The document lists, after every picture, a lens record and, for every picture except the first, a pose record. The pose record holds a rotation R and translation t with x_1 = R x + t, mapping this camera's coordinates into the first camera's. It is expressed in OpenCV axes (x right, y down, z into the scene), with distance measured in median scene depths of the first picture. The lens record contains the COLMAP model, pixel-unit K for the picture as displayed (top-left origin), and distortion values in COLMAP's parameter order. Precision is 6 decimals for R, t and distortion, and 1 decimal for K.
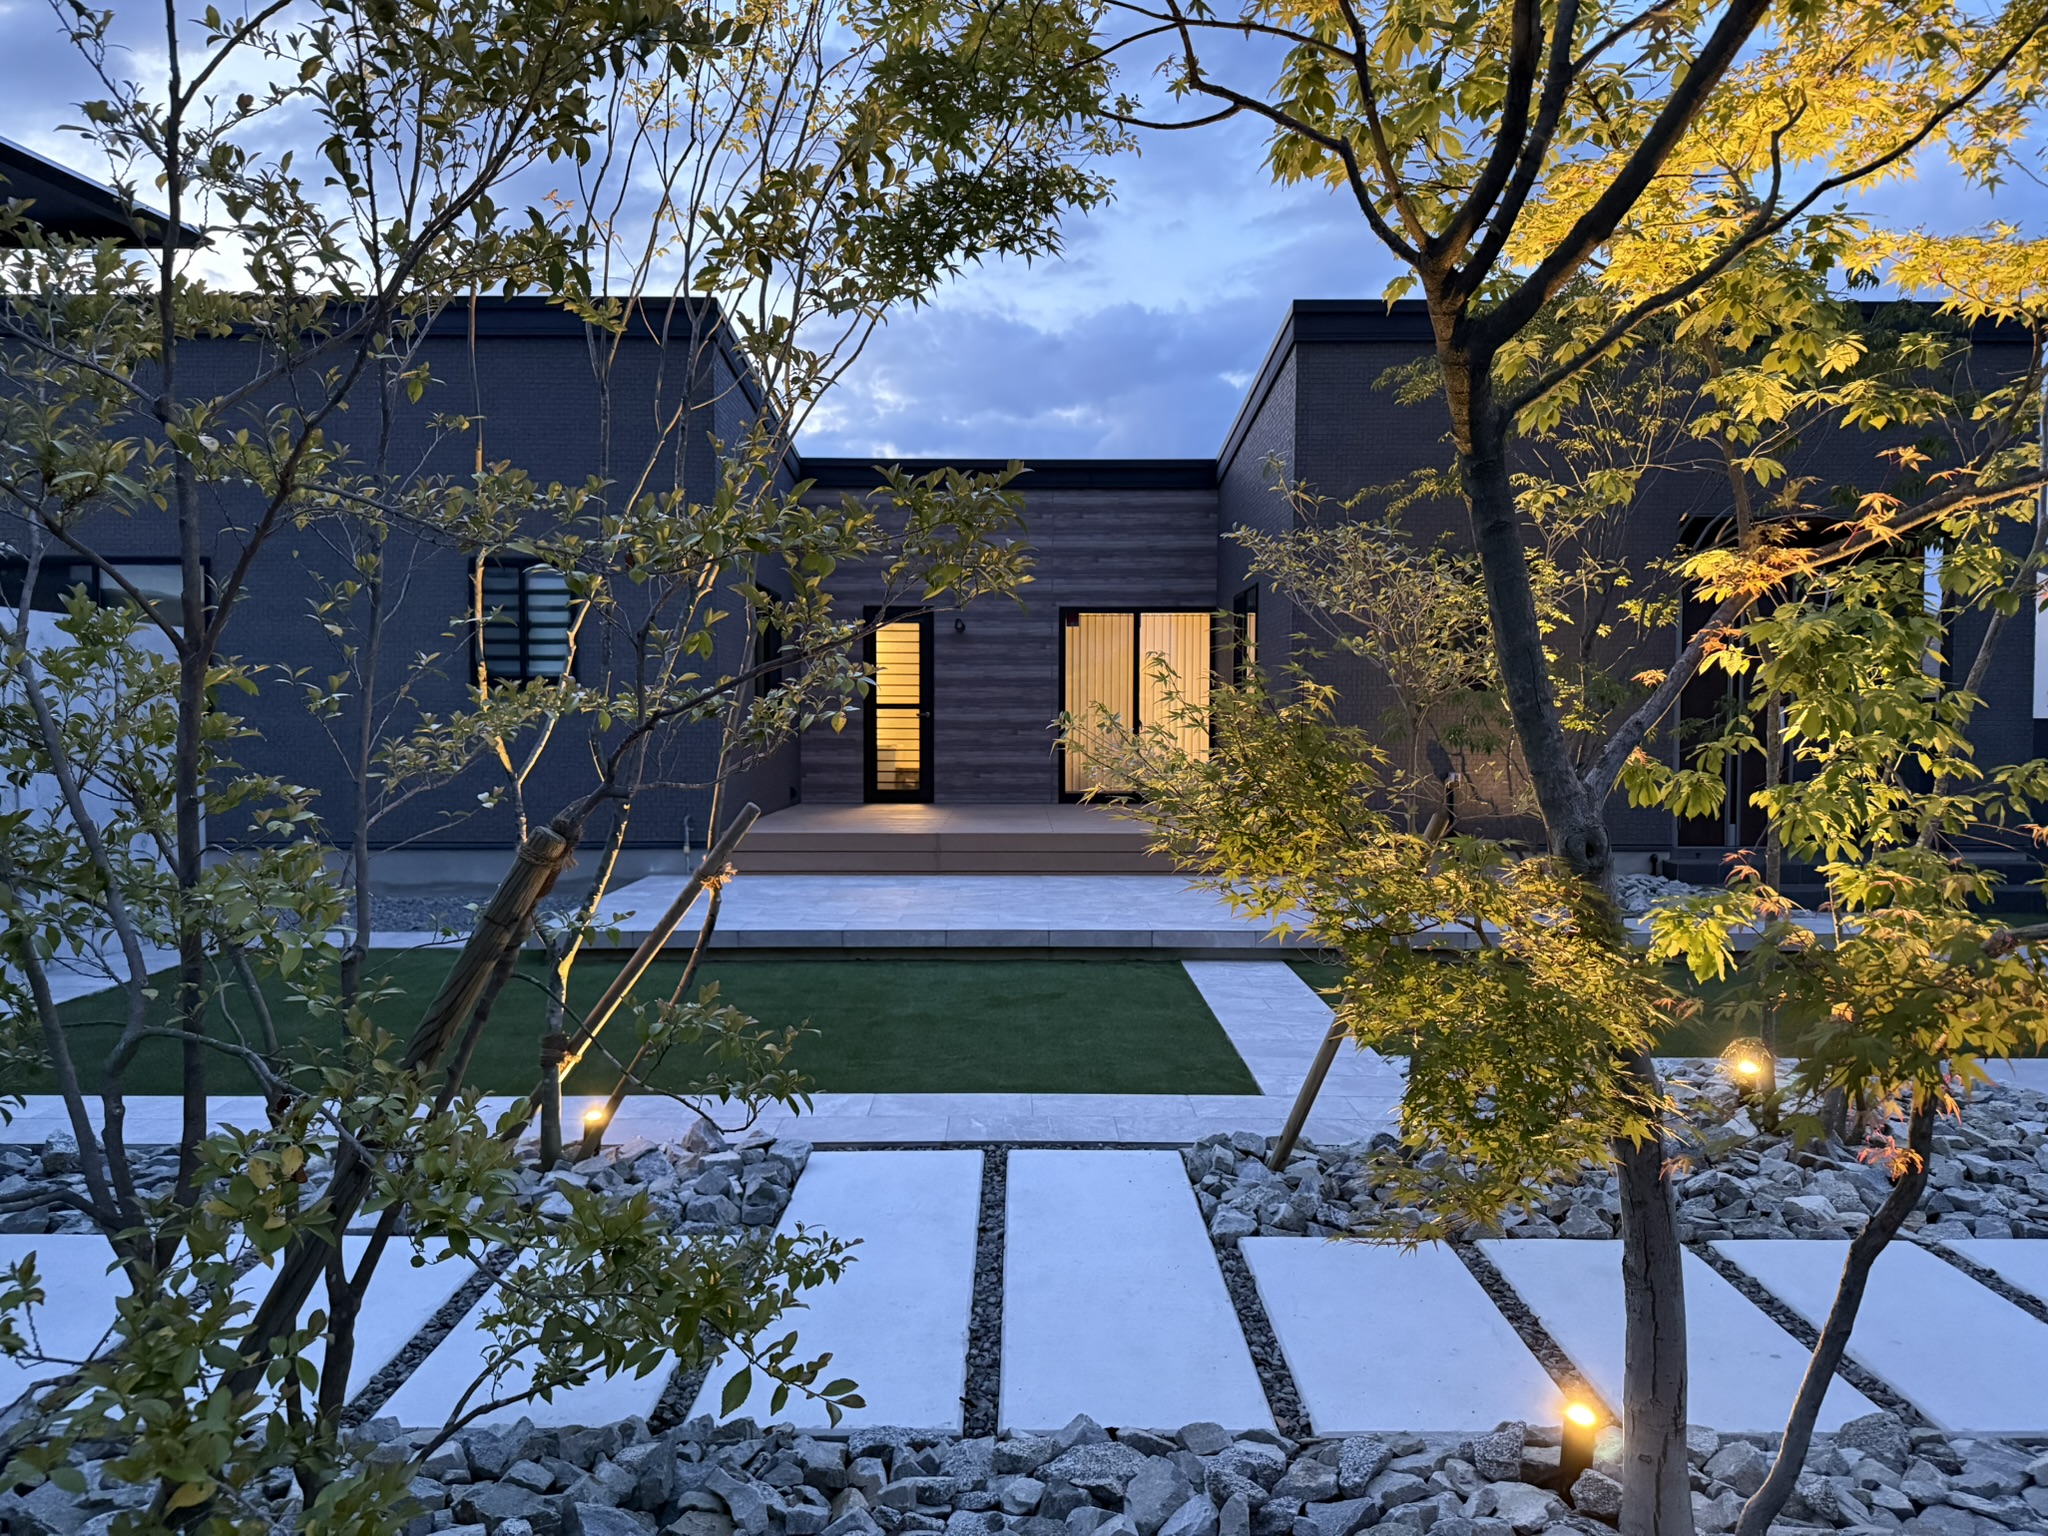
lens RADIAL K [[1450.3, 0, 1017.6], [0, 1450.3, 800.7], [0, 0, 1]] dist [0.045799, -0.077723]
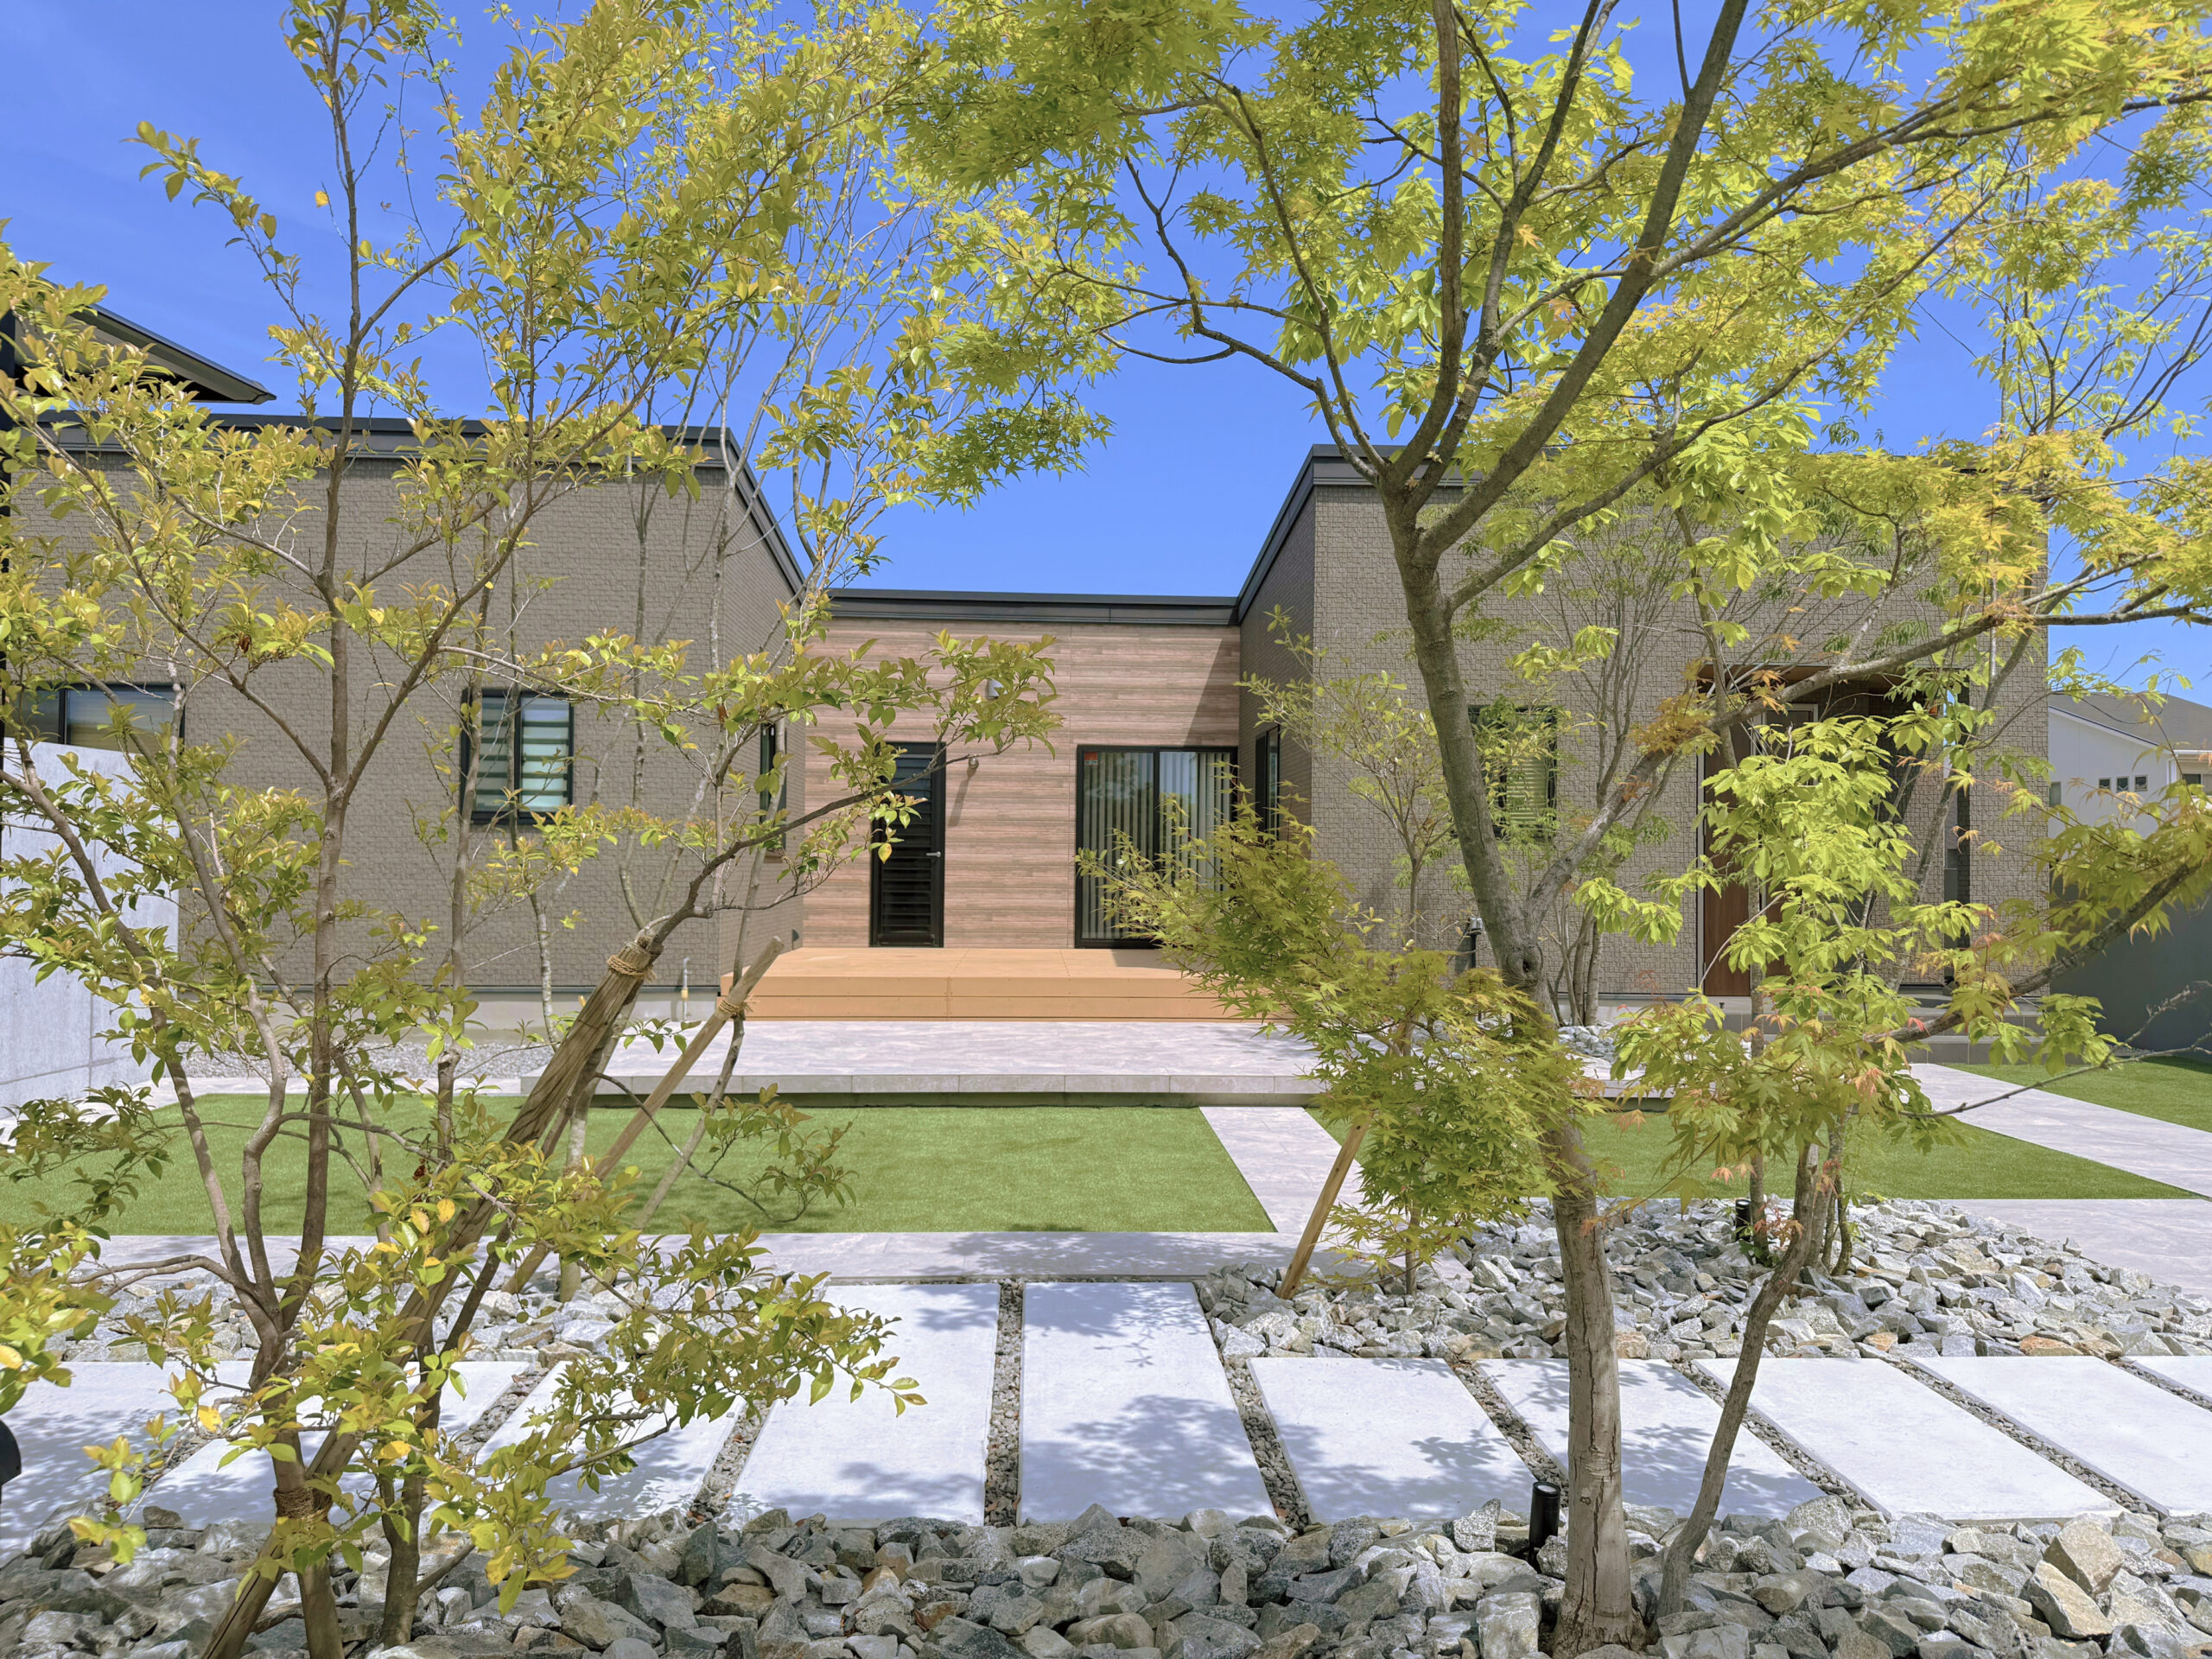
lens RADIAL K [[1566.4, 0, 1117.3], [0, 1566.4, 829.7], [0, 0, 1]] dist [0.045799, -0.077723]
pose [[0.998399, 0.010331, 0.055608, -0.009490], [-0.006031, 0.997017, -0.076946, 0.015844], [-0.056237, 0.076488, 0.995483, -0.189869]]
